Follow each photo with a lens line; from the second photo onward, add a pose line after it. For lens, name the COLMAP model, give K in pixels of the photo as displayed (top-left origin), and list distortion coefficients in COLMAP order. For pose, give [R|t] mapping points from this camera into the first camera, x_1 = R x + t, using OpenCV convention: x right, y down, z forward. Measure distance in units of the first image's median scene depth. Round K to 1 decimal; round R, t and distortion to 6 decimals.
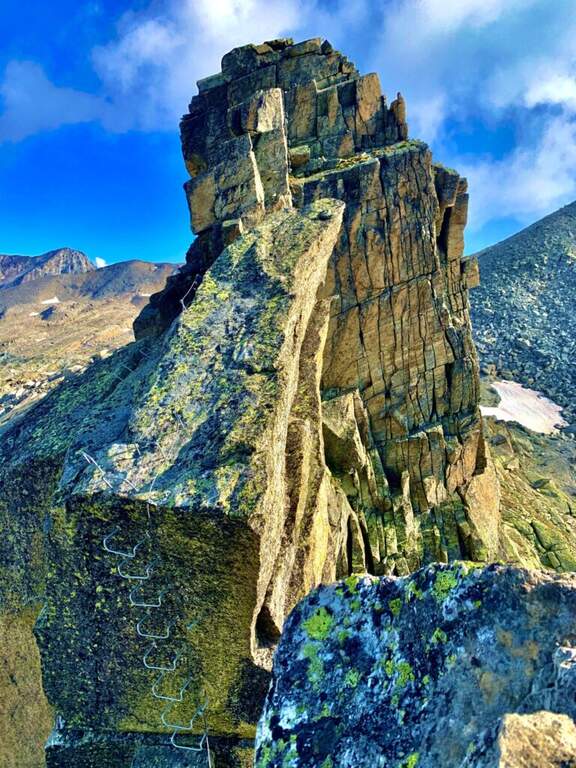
lens RADIAL K [[576.1, 0, 288.0], [0, 576.1, 384.0], [0, 0, 1]] dist [0.003370, -0.006123]
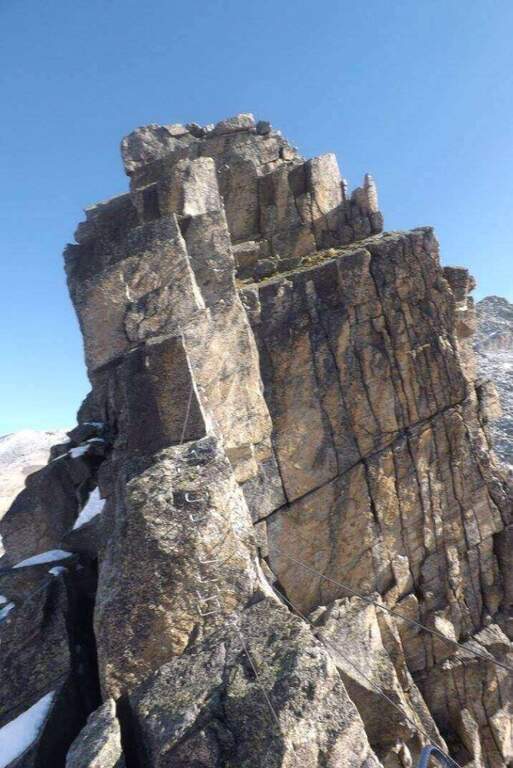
lens RADIAL K [[561.7, 0, 282.3], [0, 561.7, 393.6], [0, 0, 1]] dist [-0.056615, -0.002140]
pose [[0.979296, -0.083061, 0.184606, -0.073653], [0.125042, 0.965370, -0.228966, -0.078294], [-0.159195, 0.247309, 0.955769, 0.402223]]
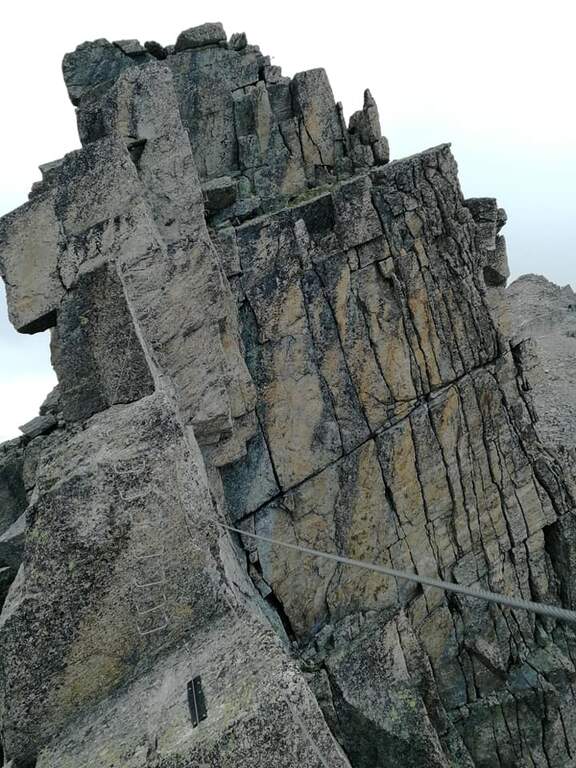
lens RADIAL K [[620.4, 0, 288.0], [0, 620.4, 384.0], [0, 0, 1]] dist [0.036734, -0.051380]
pose [[0.977209, -0.118954, 0.175822, -0.043144], [0.161219, 0.954693, -0.250140, -0.056855], [-0.138101, 0.272785, 0.952112, 0.472821]]
